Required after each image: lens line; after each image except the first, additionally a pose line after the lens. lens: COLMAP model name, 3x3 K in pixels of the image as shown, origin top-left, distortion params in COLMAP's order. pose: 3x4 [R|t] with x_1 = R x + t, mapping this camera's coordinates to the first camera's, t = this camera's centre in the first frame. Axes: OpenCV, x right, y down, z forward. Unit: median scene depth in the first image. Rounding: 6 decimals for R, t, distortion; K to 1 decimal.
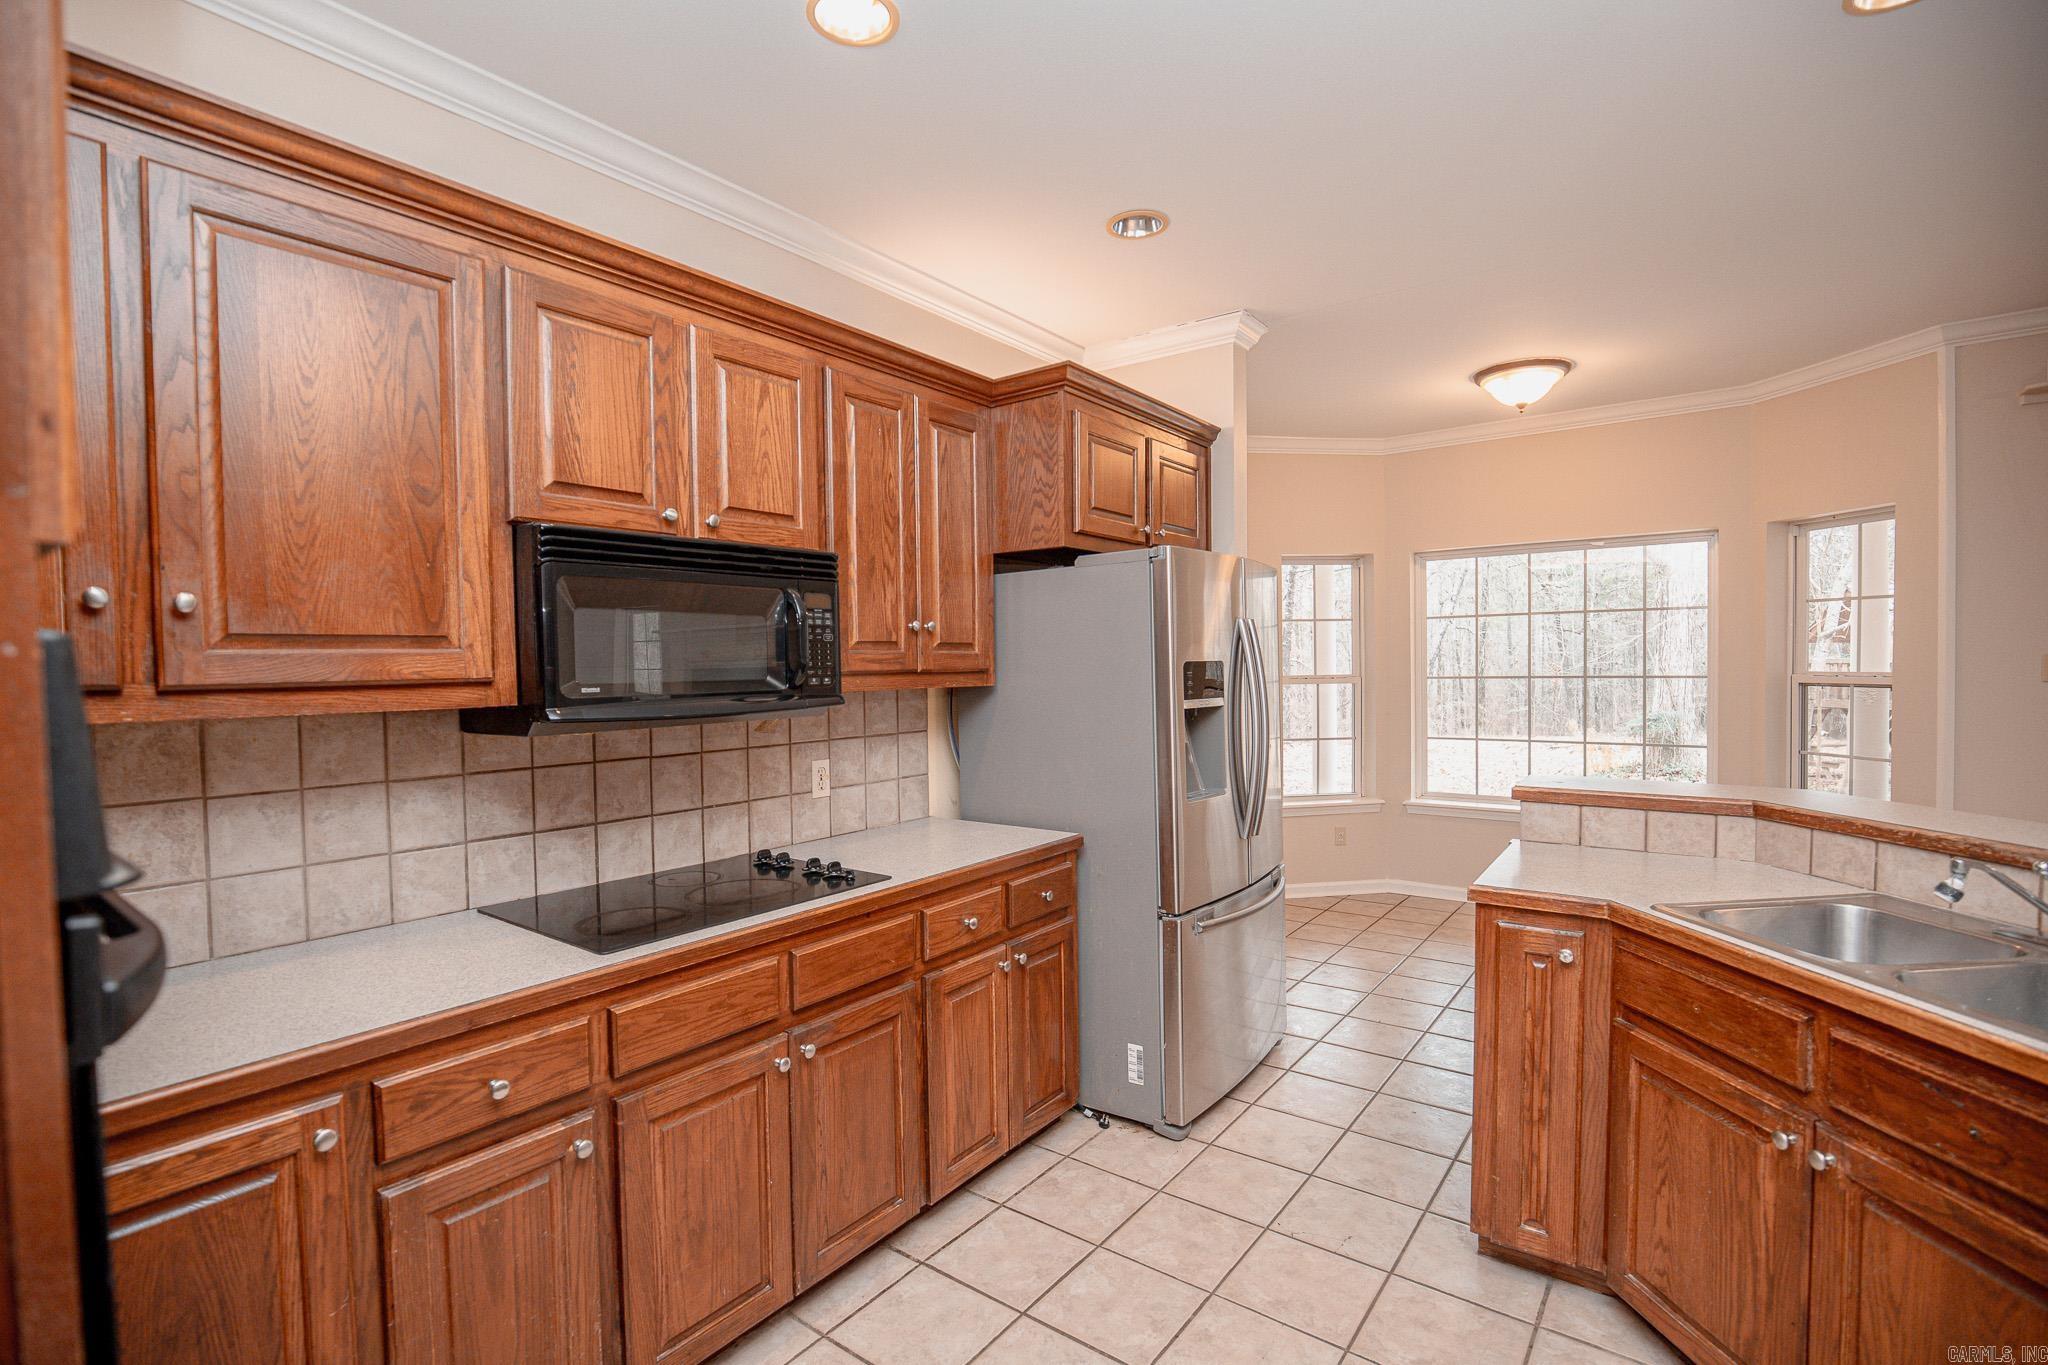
lens RADIAL K [[940.6, 0, 1022.6], [0, 940.6, 680.6], [0, 0, 1]] dist [-0.026572, 0.000562]
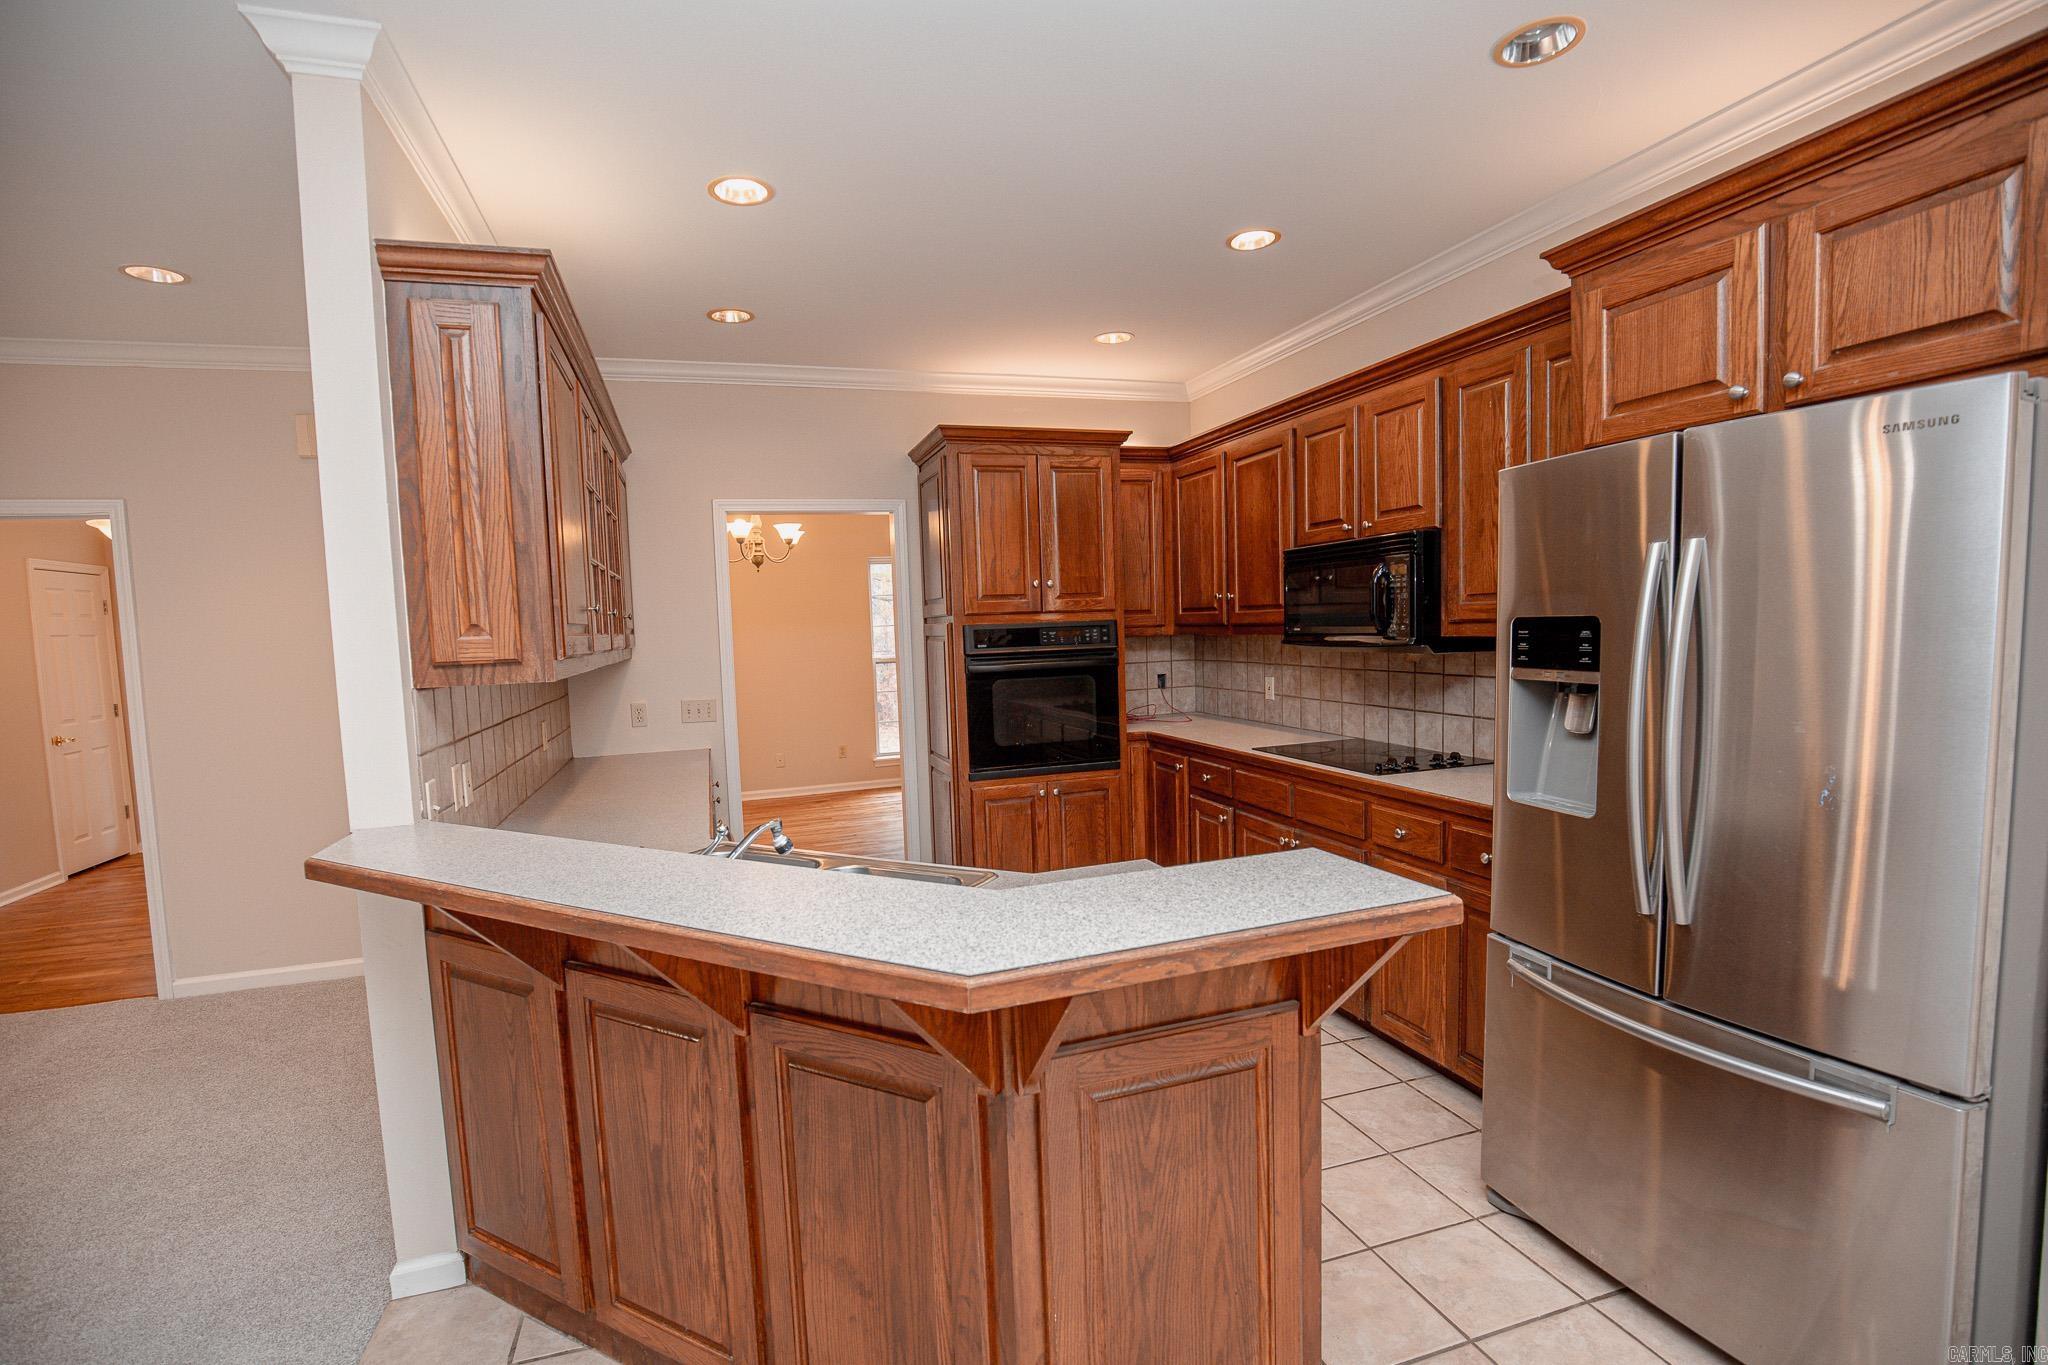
lens RADIAL K [[940.6, 0, 1019.8], [0, 940.6, 694.8], [0, 0, 1]] dist [-0.026572, 0.000562]
pose [[-0.560529, 0.103752, -0.821610, 1.171335], [0.029926, 0.994011, 0.105106, -0.061343], [0.827594, 0.034327, -0.560277, 1.246290]]
